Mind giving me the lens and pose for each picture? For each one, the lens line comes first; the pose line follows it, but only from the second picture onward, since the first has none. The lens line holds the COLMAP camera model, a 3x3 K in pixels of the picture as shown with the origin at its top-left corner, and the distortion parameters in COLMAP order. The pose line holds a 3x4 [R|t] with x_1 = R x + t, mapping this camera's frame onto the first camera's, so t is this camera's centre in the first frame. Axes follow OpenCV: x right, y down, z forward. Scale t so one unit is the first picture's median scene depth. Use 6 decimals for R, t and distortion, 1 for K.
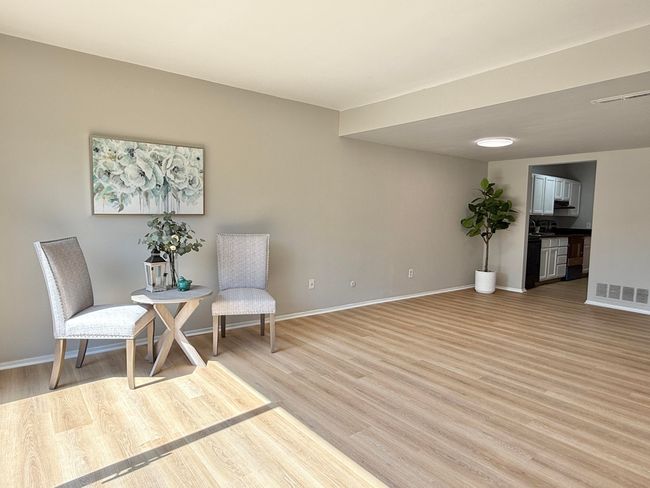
lens RADIAL K [[395.1, 0, 323.7], [0, 395.1, 242.1], [0, 0, 1]] dist [0.001190, 0.001172]
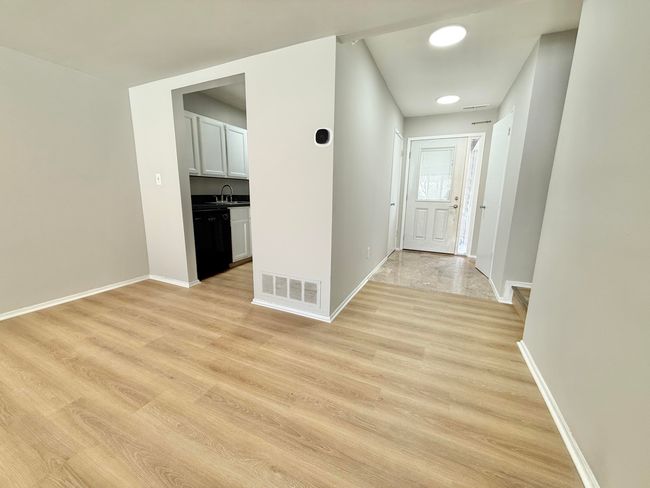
lens RADIAL K [[258.9, 0, 323.5], [0, 258.9, 245.1], [0, 0, 1]] dist [0.006295, -0.001062]
pose [[0.889542, -0.095913, 0.446673, 0.601340], [0.034372, 0.988993, 0.143912, -0.004291], [-0.455559, -0.112663, 0.883047, 0.579776]]
